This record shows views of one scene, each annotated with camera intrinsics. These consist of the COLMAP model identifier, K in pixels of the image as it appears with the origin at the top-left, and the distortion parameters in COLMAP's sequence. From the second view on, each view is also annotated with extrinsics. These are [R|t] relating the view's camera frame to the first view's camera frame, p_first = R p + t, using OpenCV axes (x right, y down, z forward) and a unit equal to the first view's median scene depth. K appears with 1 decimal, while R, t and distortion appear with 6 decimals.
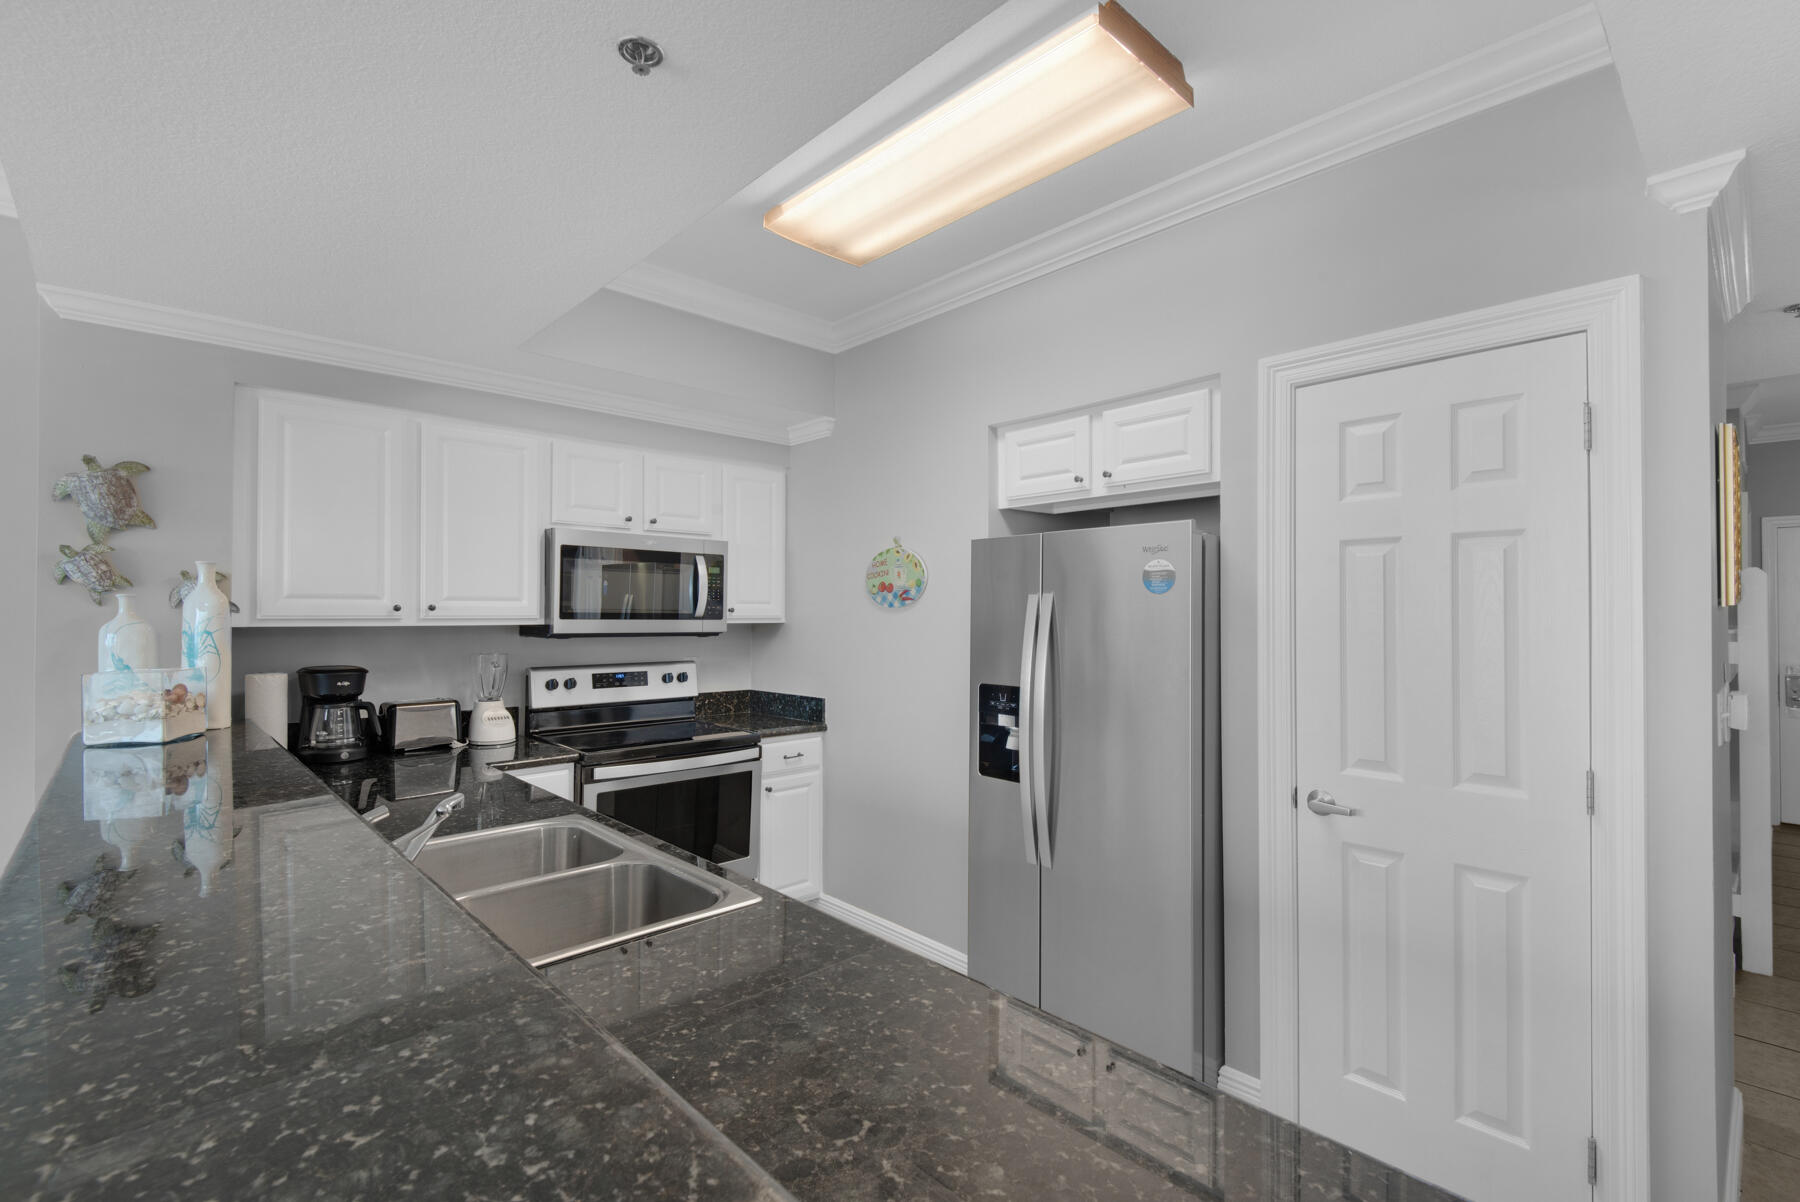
lens RADIAL K [[808.1, 0, 898.2], [0, 808.1, 605.1], [0, 0, 1]] dist [0.040034, -0.023690]
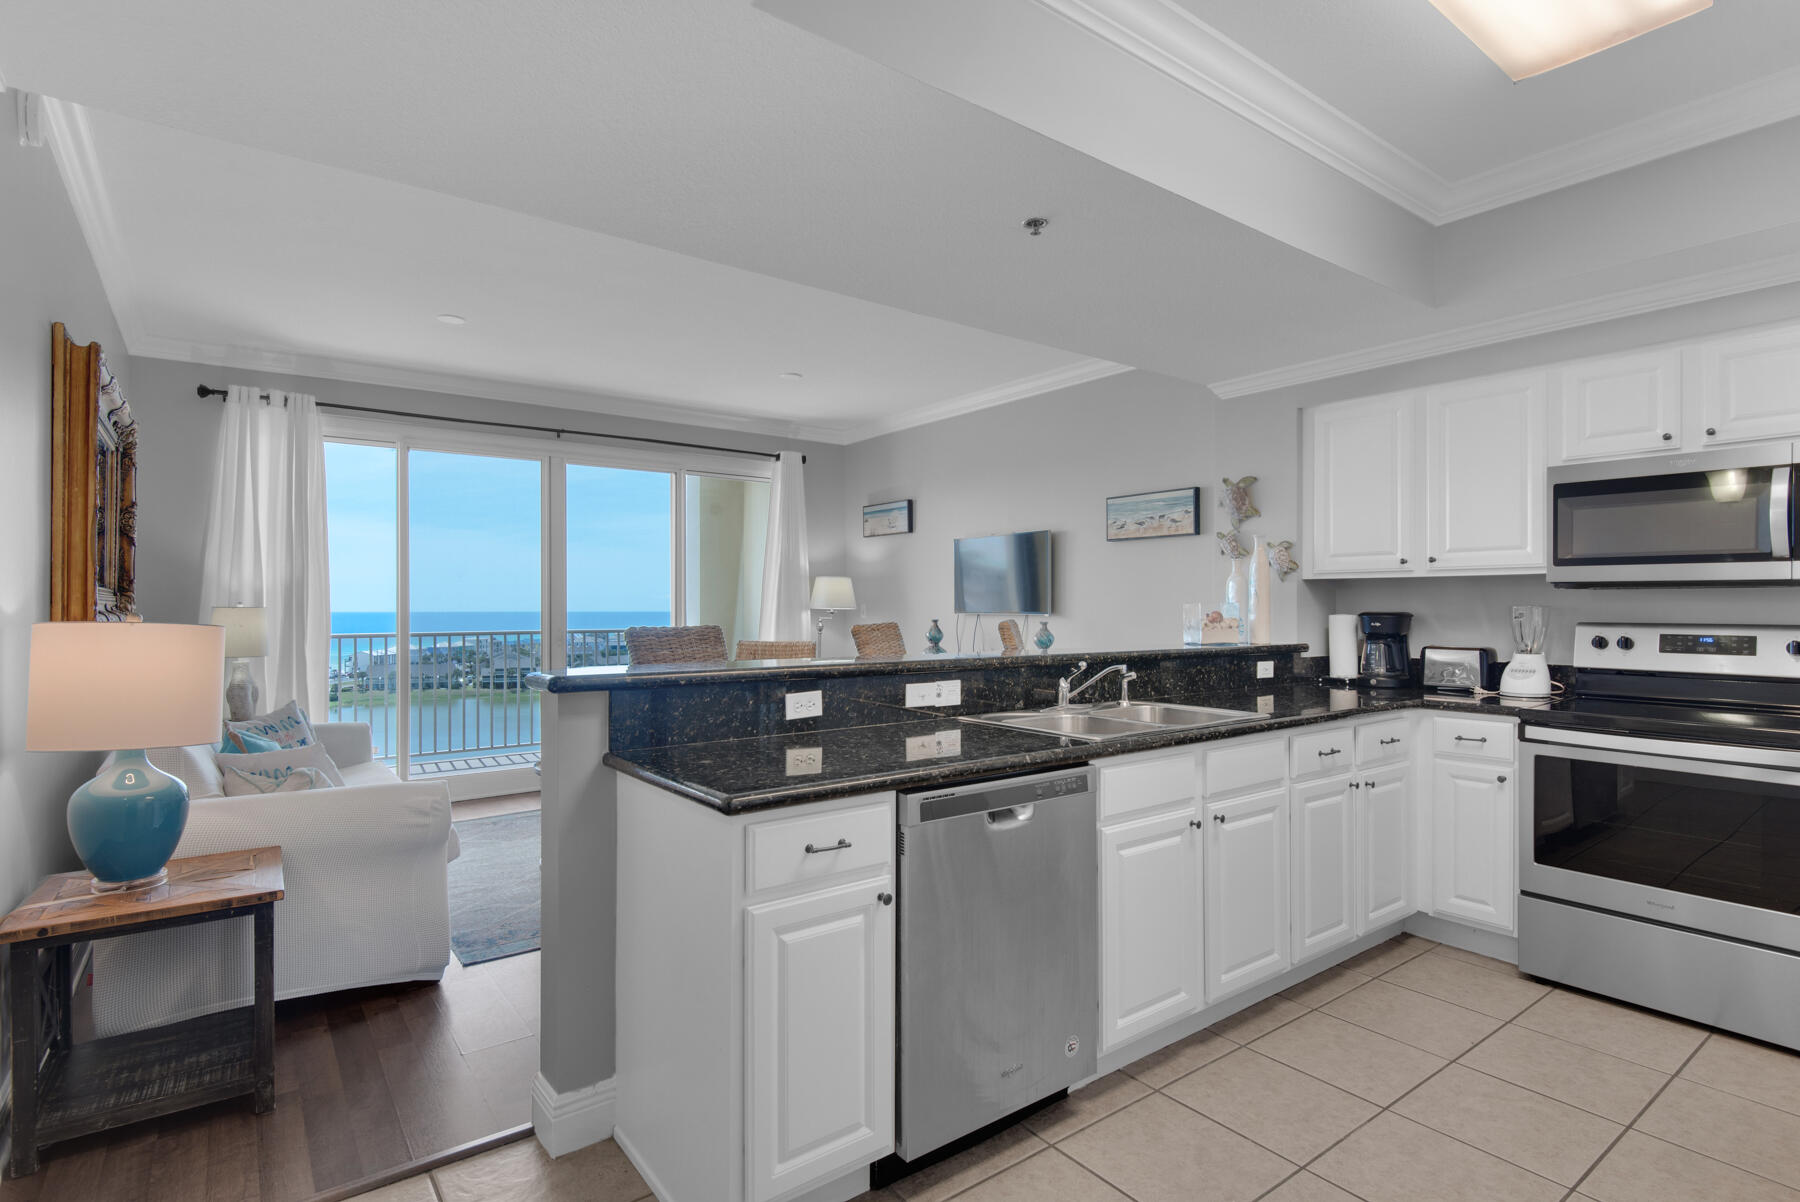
lens RADIAL K [[891.0, 0, 895.4], [0, 891.0, 604.4], [0, 0, 1]] dist [0.028301, -0.026822]
pose [[-0.106558, -0.002983, -0.994302, 0.627745], [0.009330, 0.999948, -0.003999, 0.054077], [0.994263, -0.009703, -0.106525, 0.354404]]
